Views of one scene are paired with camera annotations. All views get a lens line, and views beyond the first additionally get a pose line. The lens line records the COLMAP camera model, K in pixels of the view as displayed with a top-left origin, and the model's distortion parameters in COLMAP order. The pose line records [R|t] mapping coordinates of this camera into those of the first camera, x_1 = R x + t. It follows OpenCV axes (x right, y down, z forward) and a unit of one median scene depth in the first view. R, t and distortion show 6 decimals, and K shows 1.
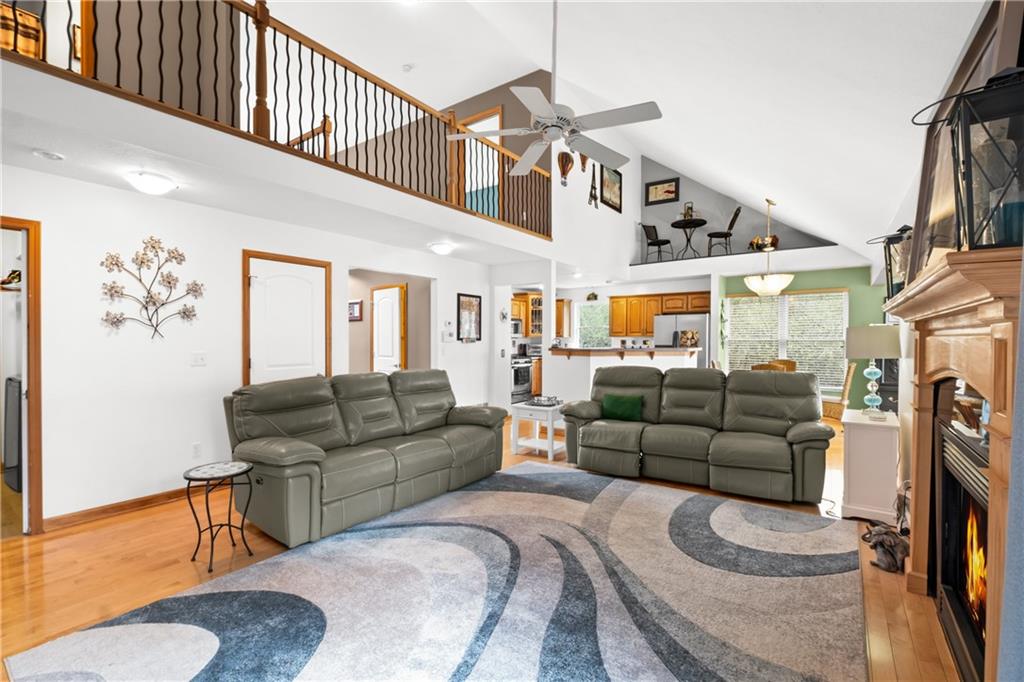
lens RADIAL K [[451.7, 0, 515.0], [0, 451.7, 341.6], [0, 0, 1]] dist [-0.002213, 0.000009]
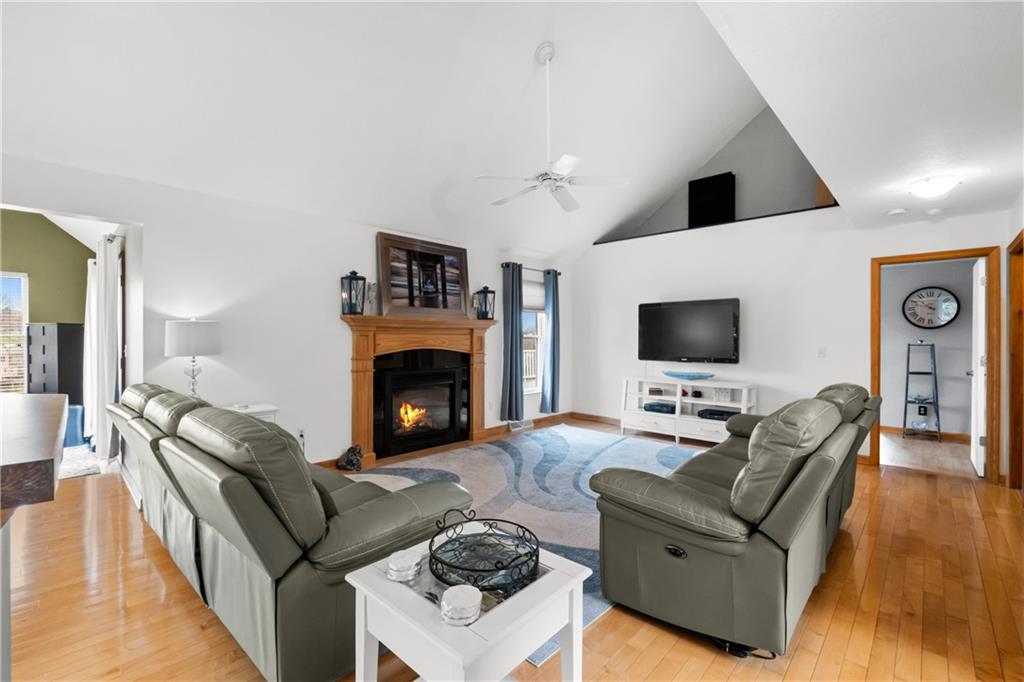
lens RADIAL K [[451.7, 0, 513.7], [0, 451.7, 341.8], [0, 0, 1]] dist [-0.002213, 0.000009]
pose [[-0.992164, -0.001133, 0.124936, 0.020531], [0.000217, 0.999942, 0.010792, 0.004586], [-0.124941, 0.010734, -0.992106, 2.505159]]
